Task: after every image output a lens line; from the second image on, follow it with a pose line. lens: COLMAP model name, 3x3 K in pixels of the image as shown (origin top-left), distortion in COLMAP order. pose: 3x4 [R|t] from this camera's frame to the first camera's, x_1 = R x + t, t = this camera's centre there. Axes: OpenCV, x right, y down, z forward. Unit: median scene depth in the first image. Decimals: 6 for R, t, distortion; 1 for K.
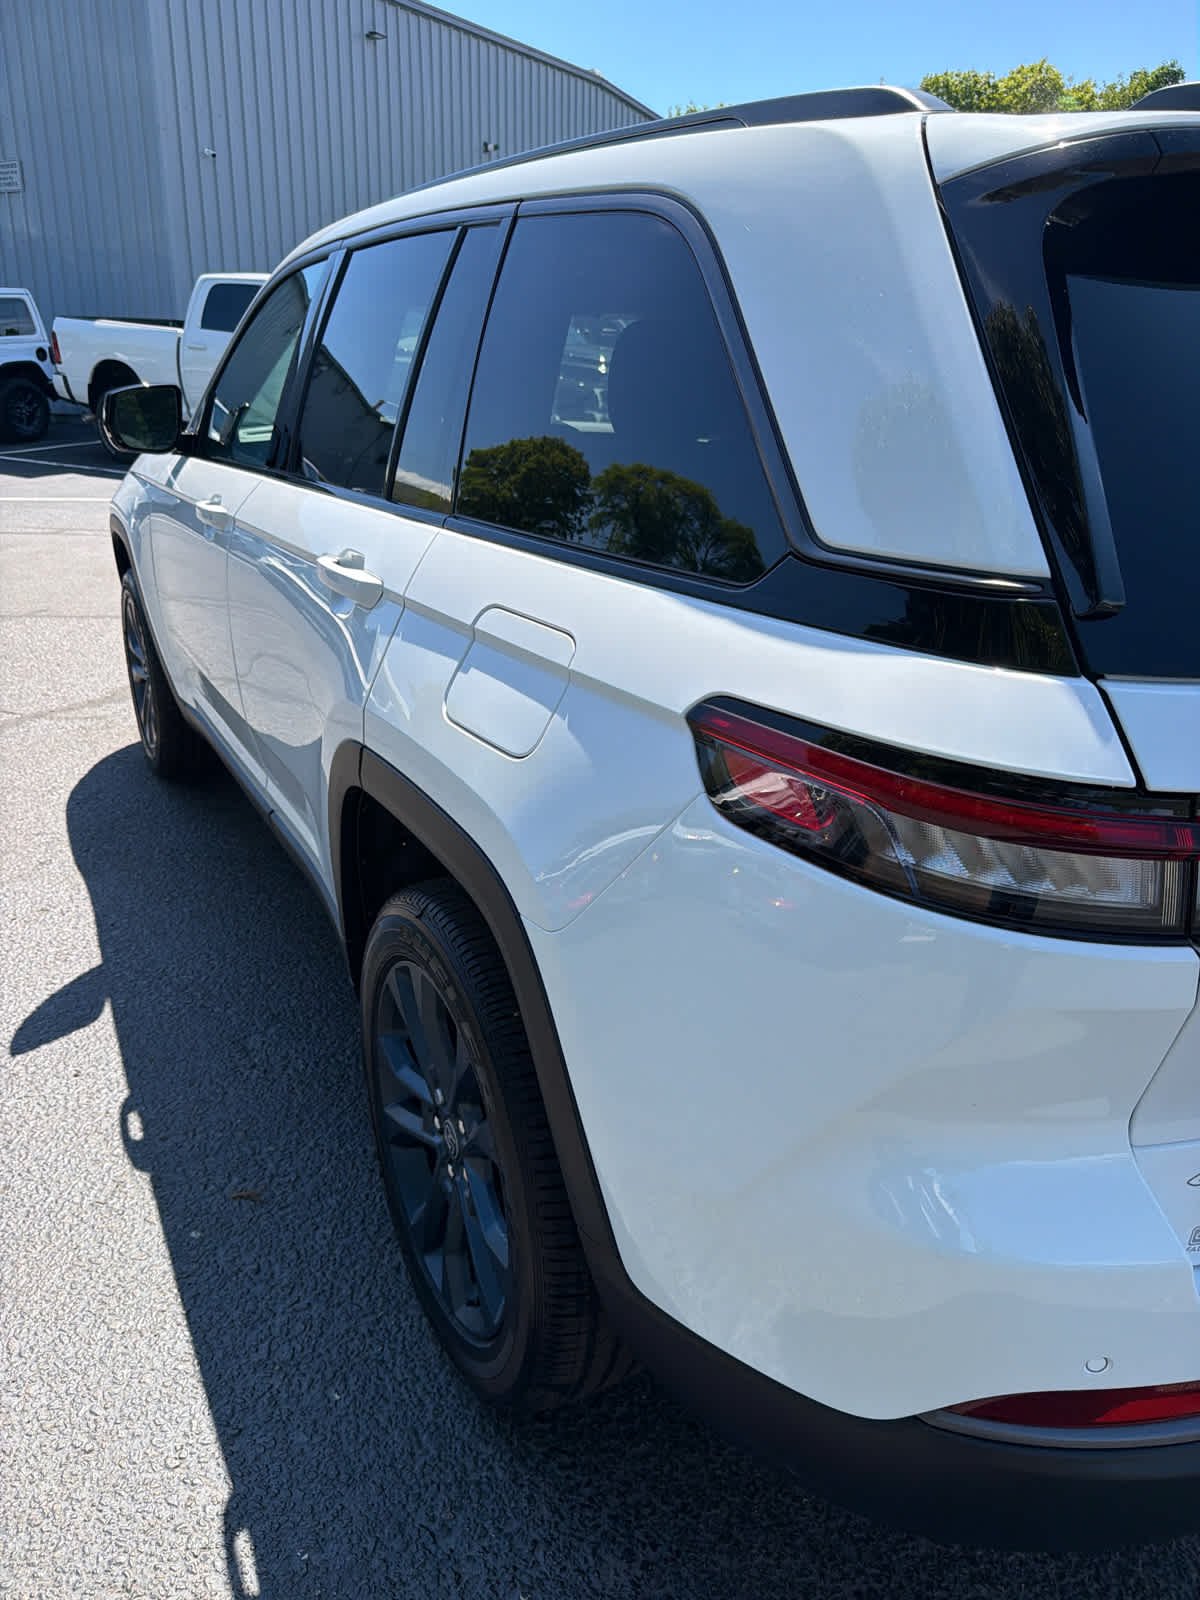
lens RADIAL K [[1109.6, 0, 595.0], [0, 1109.6, 786.8], [0, 0, 1]] dist [0.025416, -0.024866]
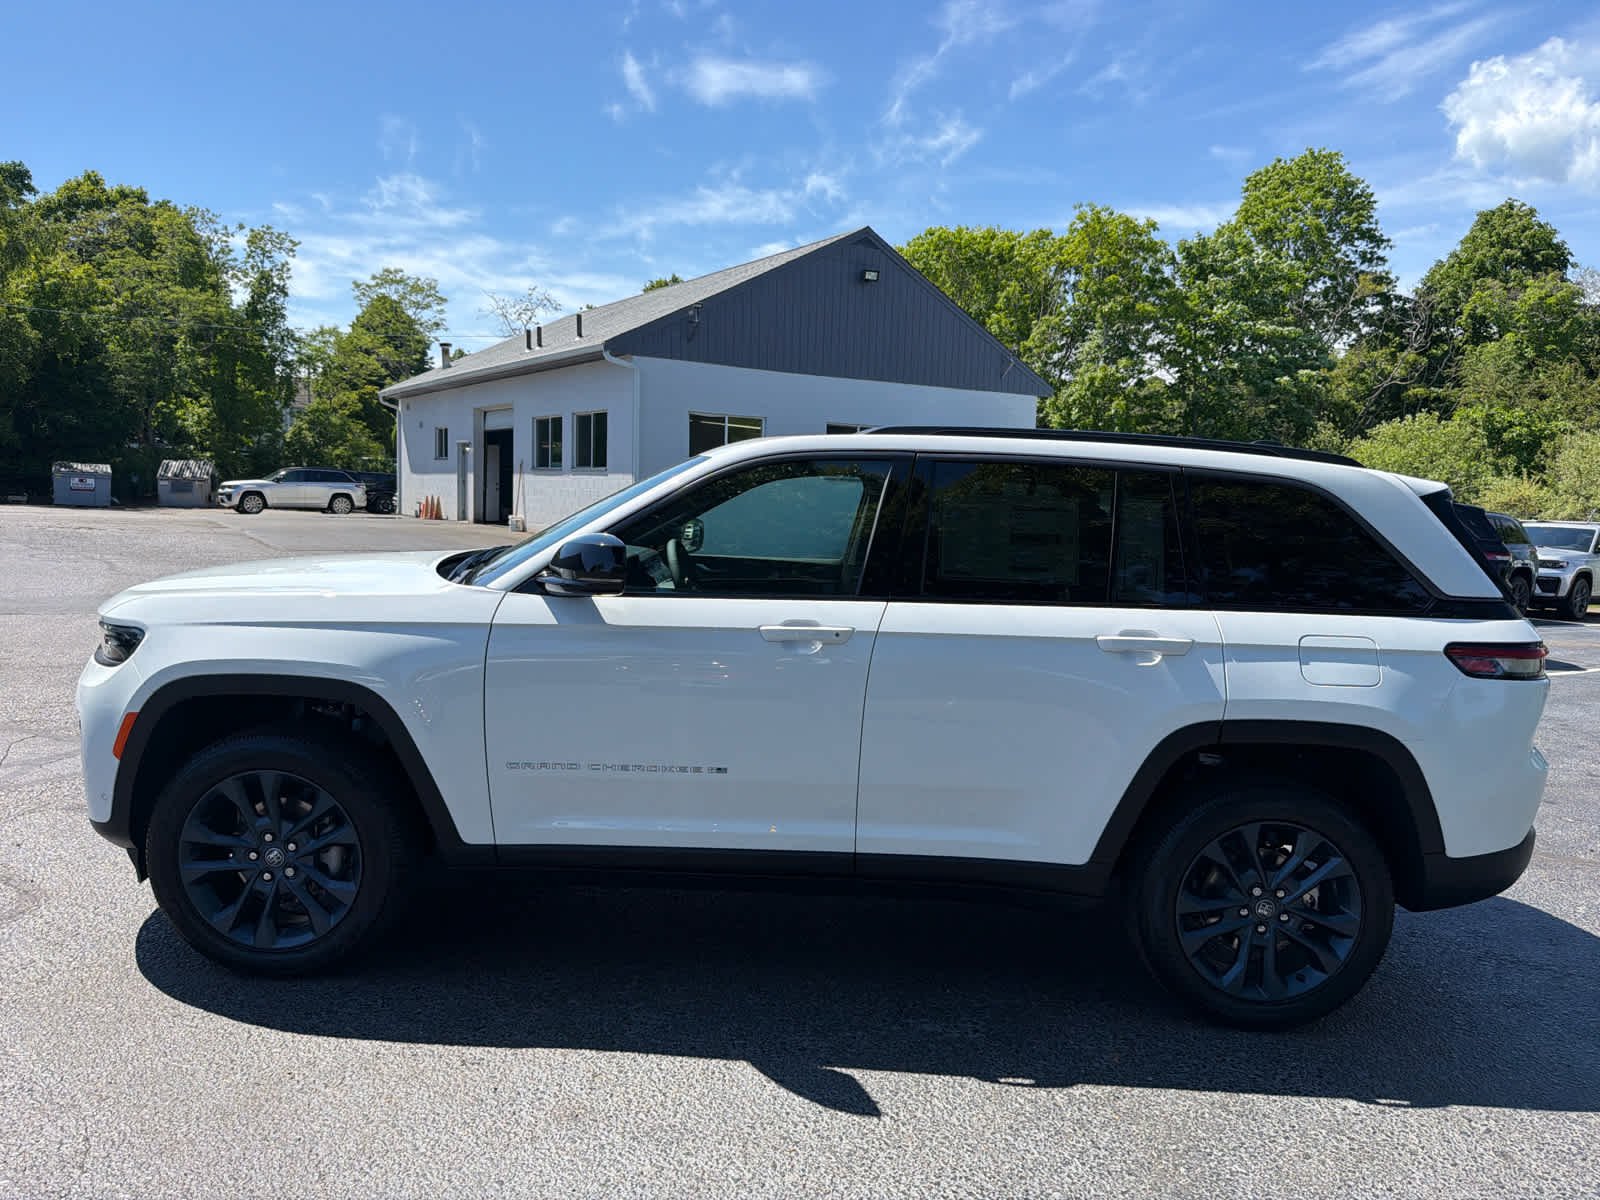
lens RADIAL K [[1107.9, 0, 800.0], [0, 1107.9, 600.0], [0, 0, 1]] dist [0.005063, -0.025099]
pose [[0.508802, -0.080500, 0.857111, -1.911898], [0.266100, 0.961568, -0.067653, -0.259085], [-0.818725, 0.262499, 0.510669, 0.460812]]
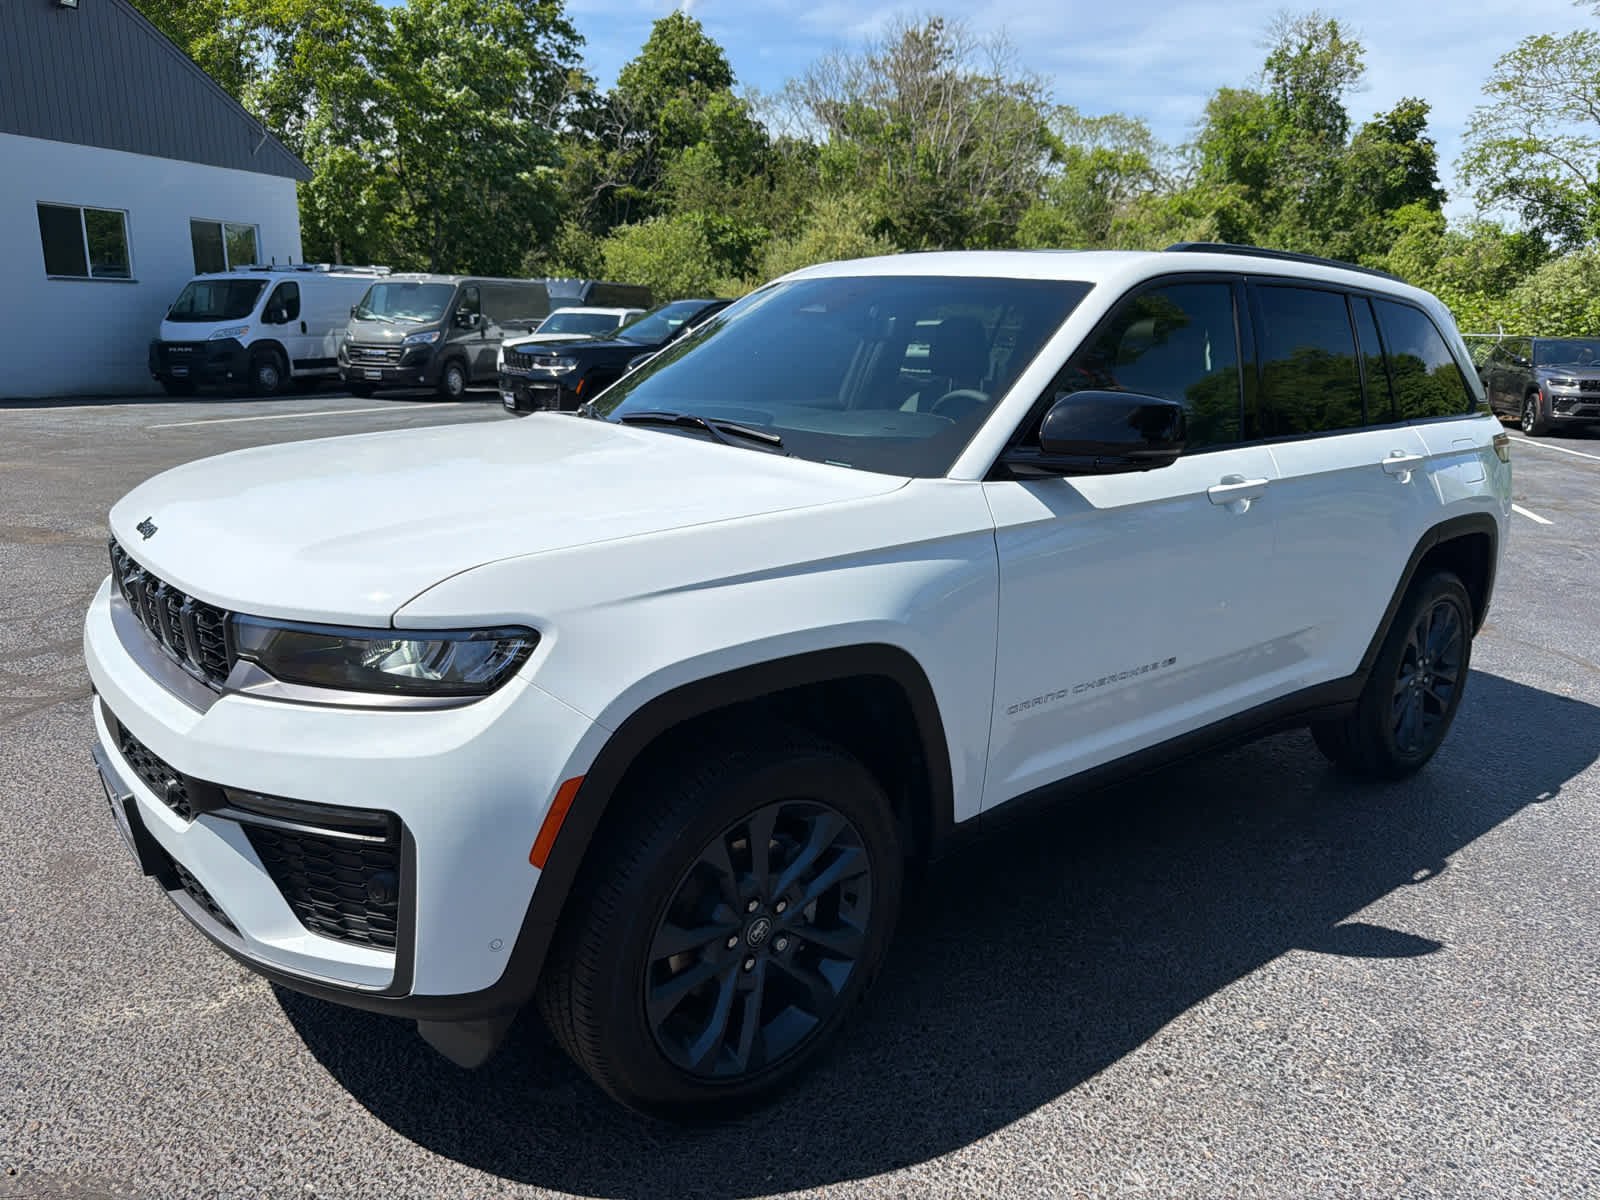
lens RADIAL K [[1110.6, 0, 800.0], [0, 1110.6, 600.0], [0, 0, 1]] dist [0.006171, -0.001317]
pose [[-0.154004, -0.263067, 0.952407, -1.868482], [0.309684, 0.902487, 0.299354, -0.835645], [-0.938285, 0.341047, -0.057519, 2.033832]]
